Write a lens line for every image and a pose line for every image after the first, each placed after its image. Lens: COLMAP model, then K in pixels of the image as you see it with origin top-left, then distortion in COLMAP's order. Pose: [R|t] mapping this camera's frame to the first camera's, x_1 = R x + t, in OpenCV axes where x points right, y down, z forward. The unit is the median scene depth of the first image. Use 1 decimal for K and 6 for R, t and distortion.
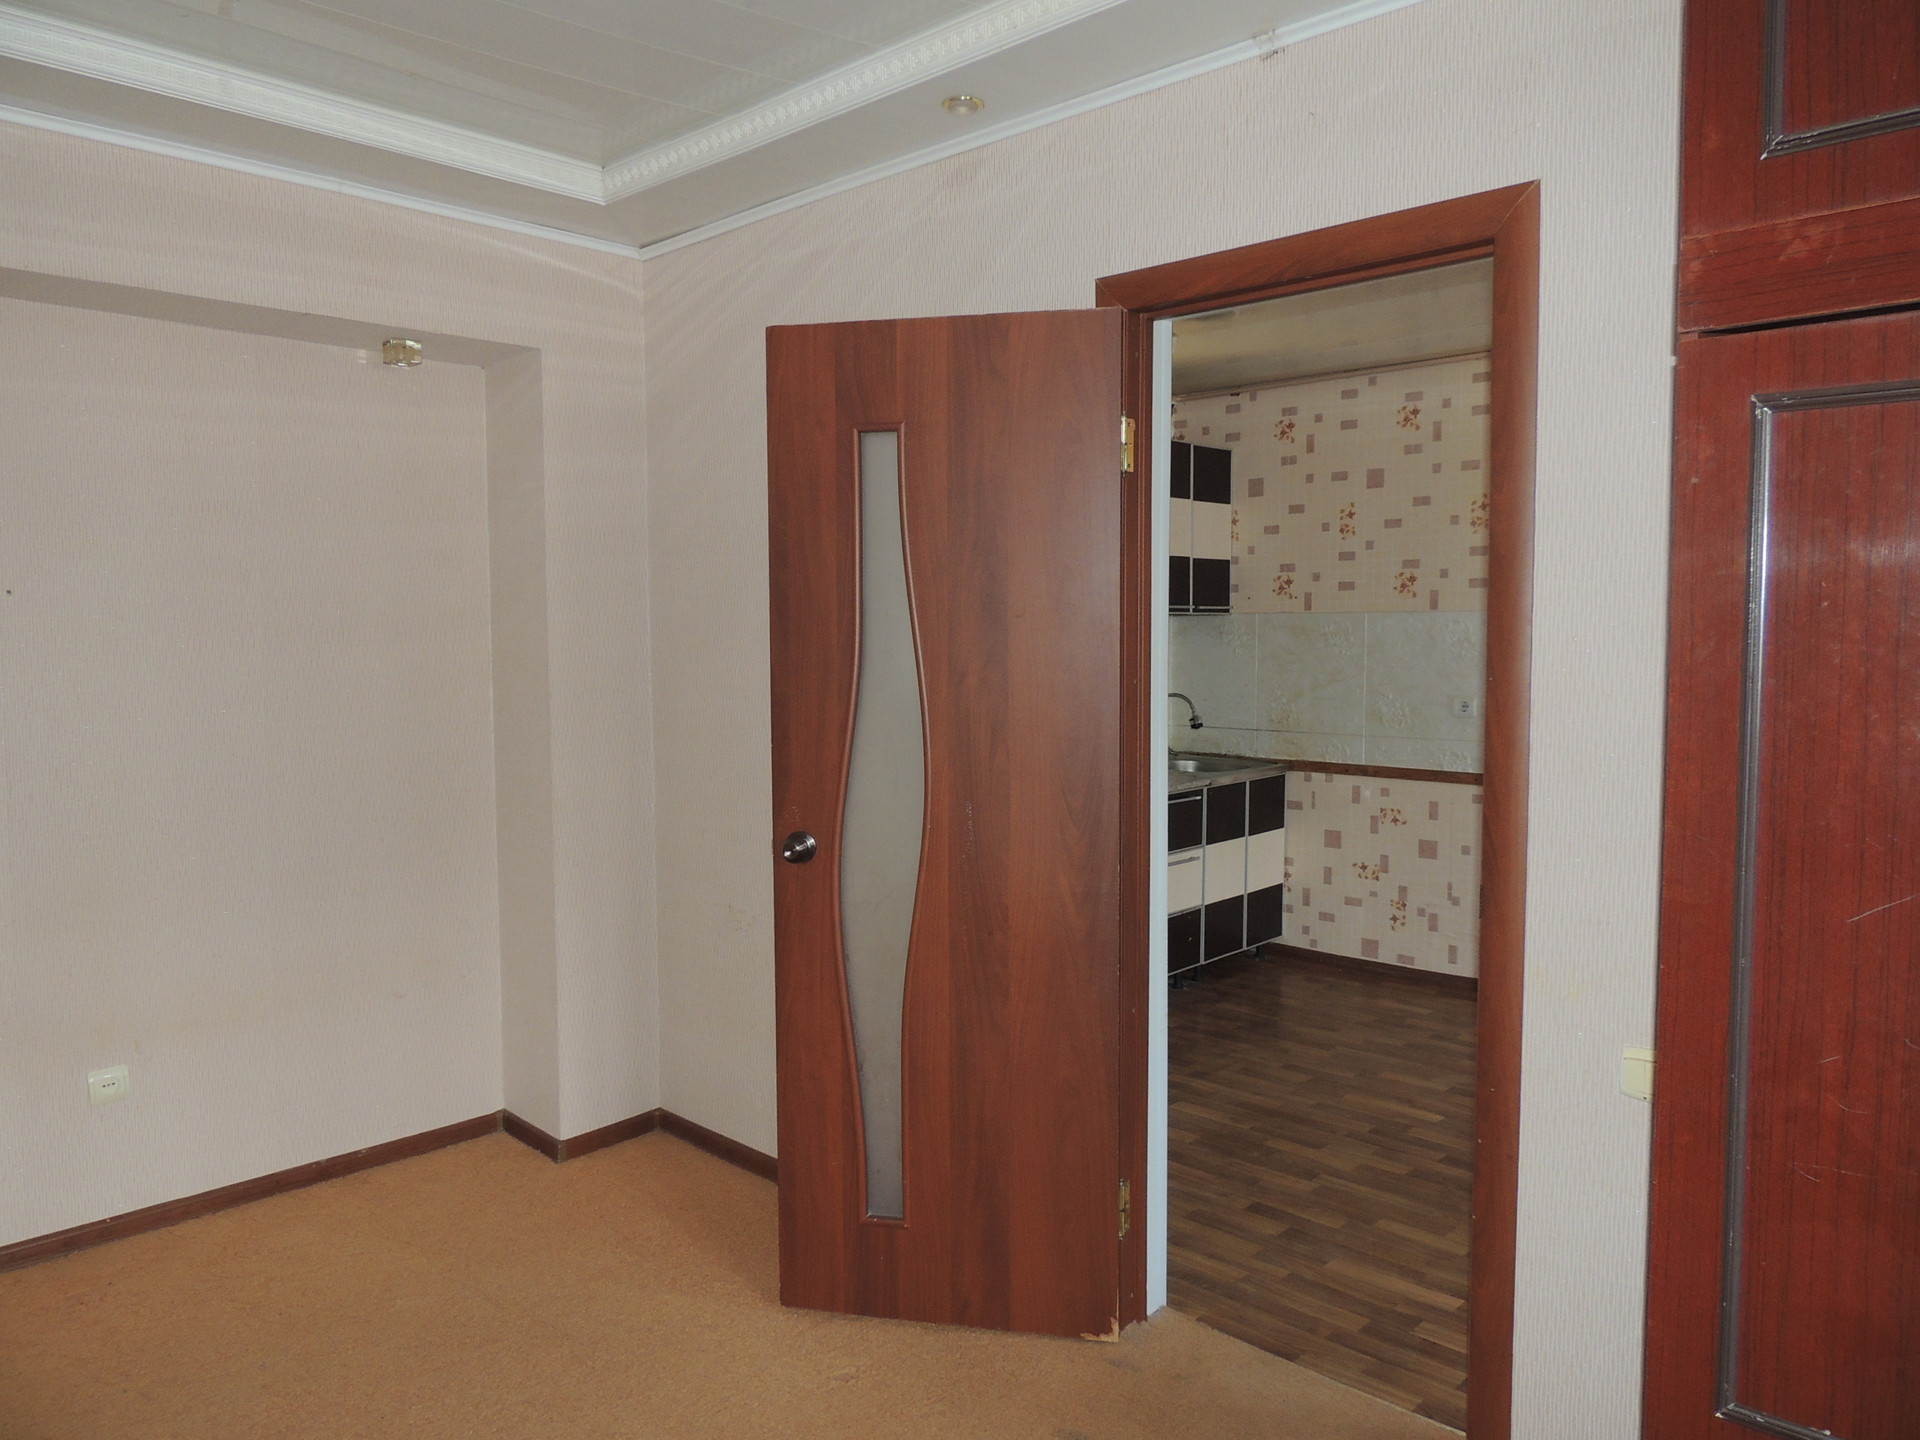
lens RADIAL K [[1364.9, 0, 959.8], [0, 1364.9, 728.0], [0, 0, 1]] dist [-0.026353, 0.008833]
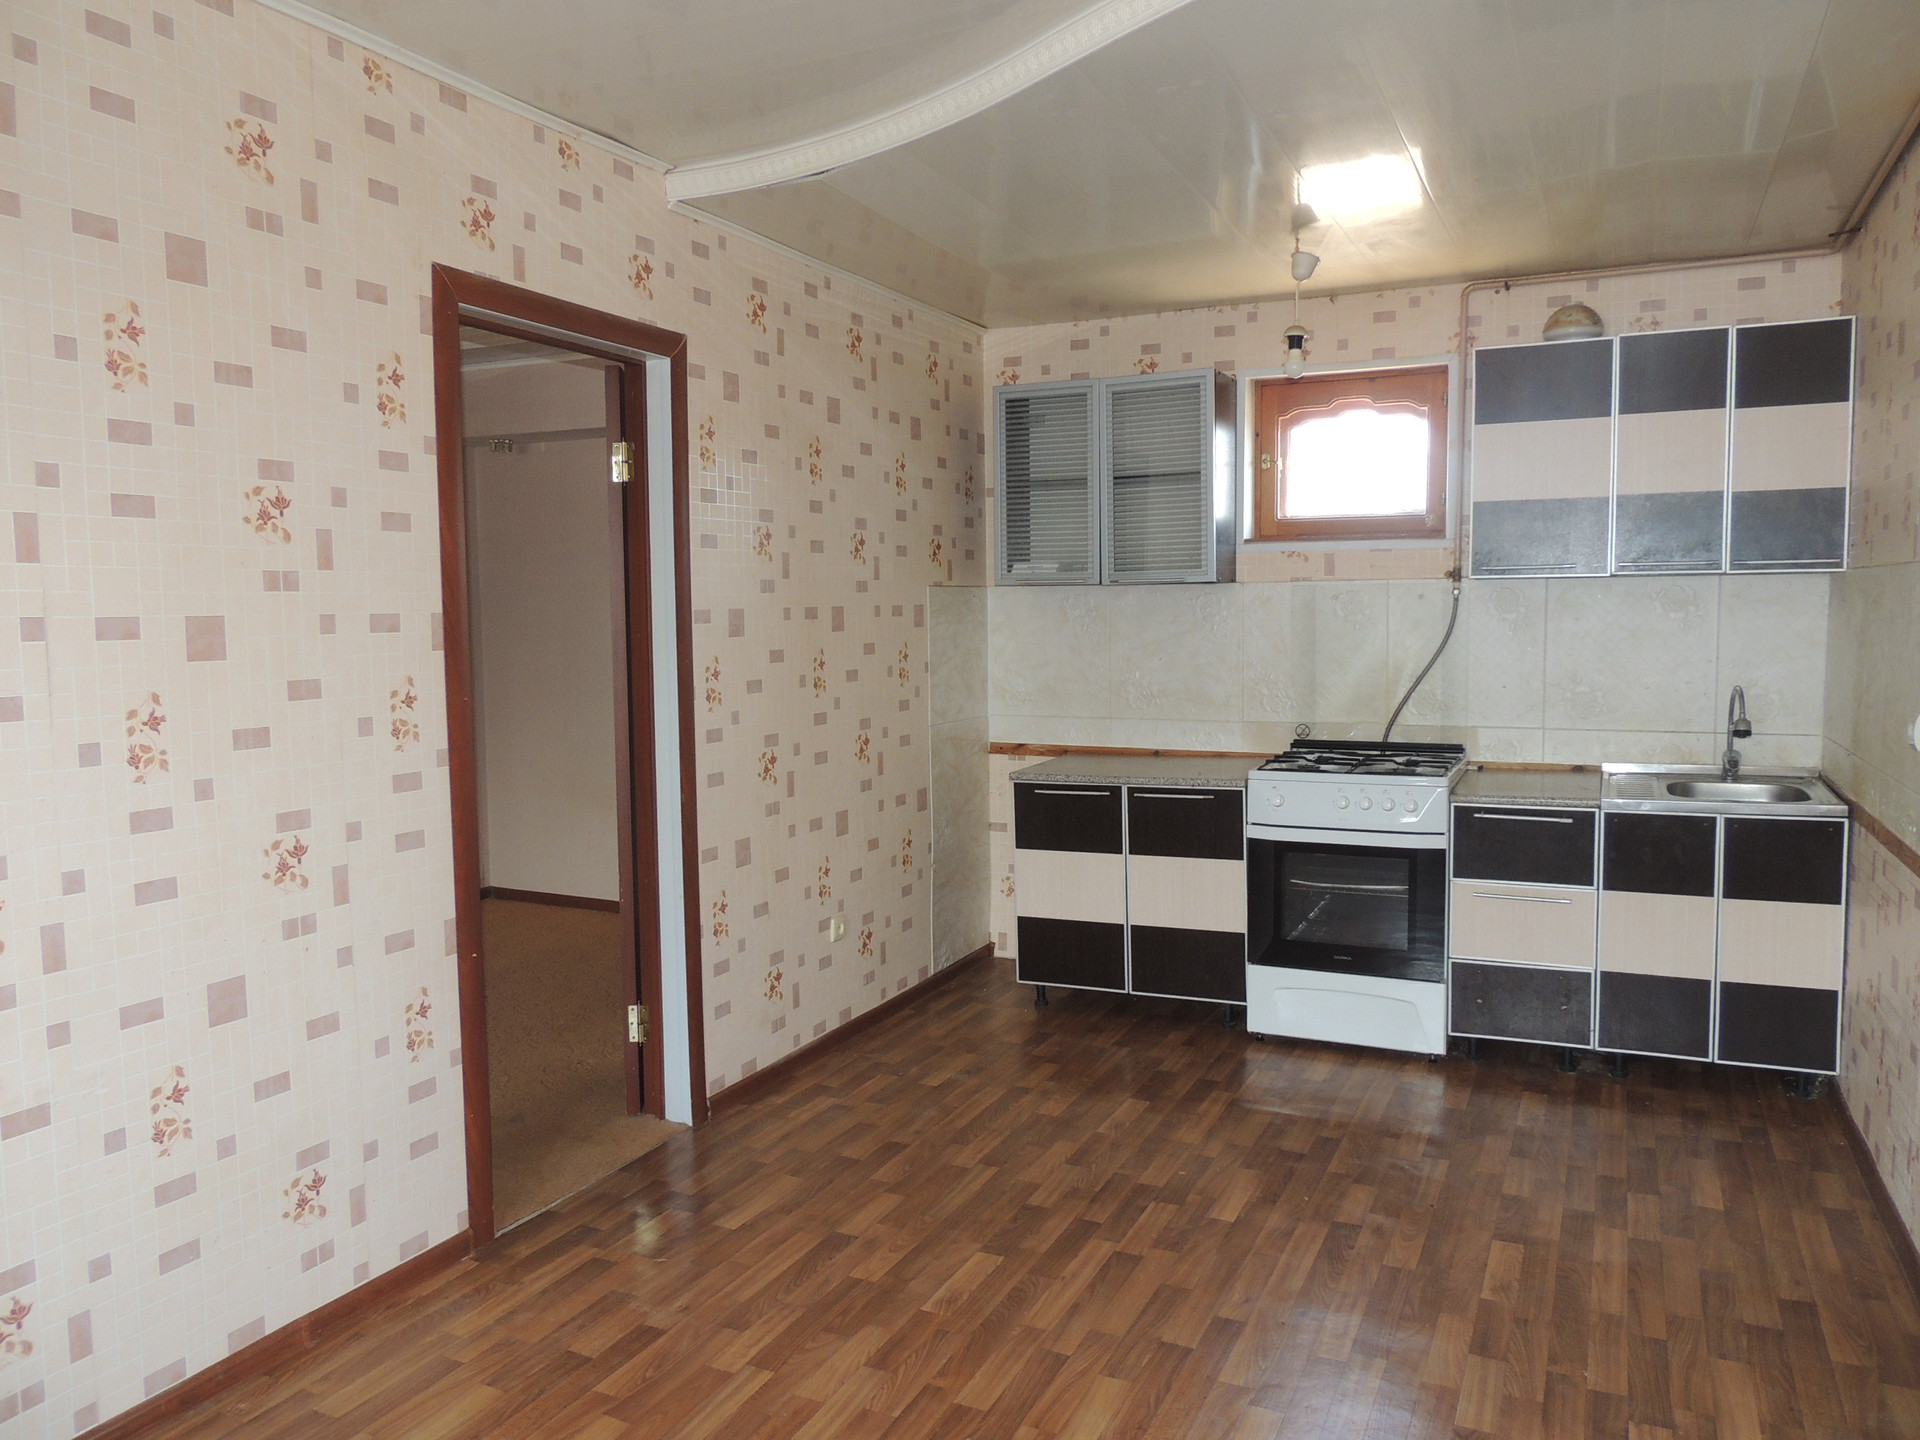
lens RADIAL K [[1362.1, 0, 959.4], [0, 1362.1, 729.3], [0, 0, 1]] dist [-0.024338, 0.004328]
pose [[0.309910, 0.087825, -0.946701, 1.050922], [-0.061775, 0.995481, 0.072127, -0.043216], [0.948757, 0.036130, 0.313935, 0.610929]]
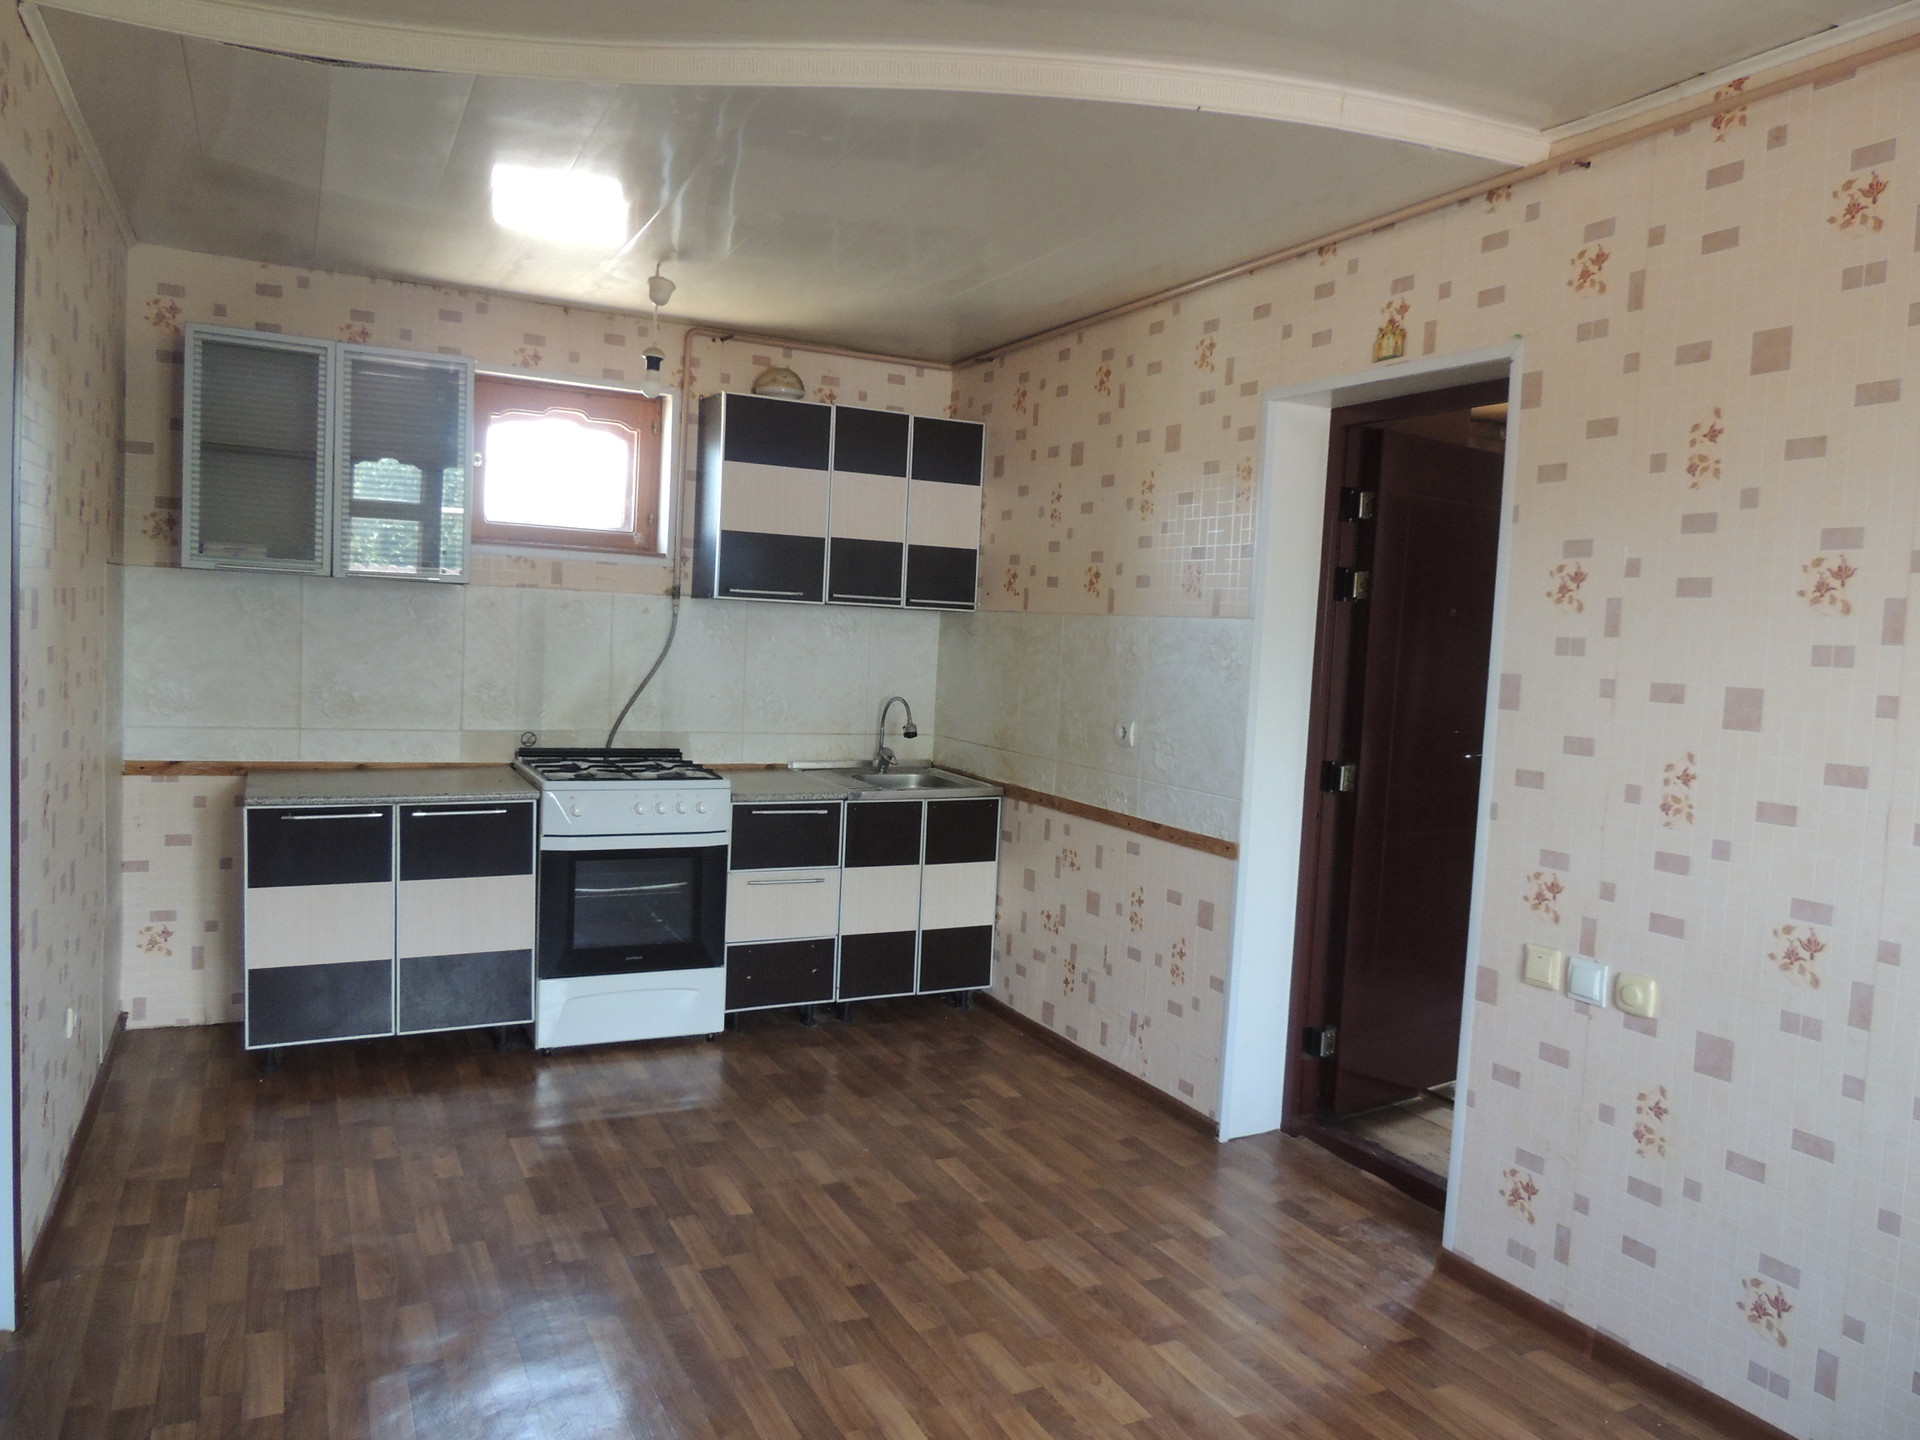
lens RADIAL K [[1362.1, 0, 959.4], [0, 1362.1, 729.3], [0, 0, 1]] dist [-0.024338, 0.004328]
pose [[0.940731, 0.079714, -0.329652, 0.741173], [-0.082409, 0.996582, 0.005815, -0.019385], [0.328988, 0.021696, 0.944085, 0.267285]]
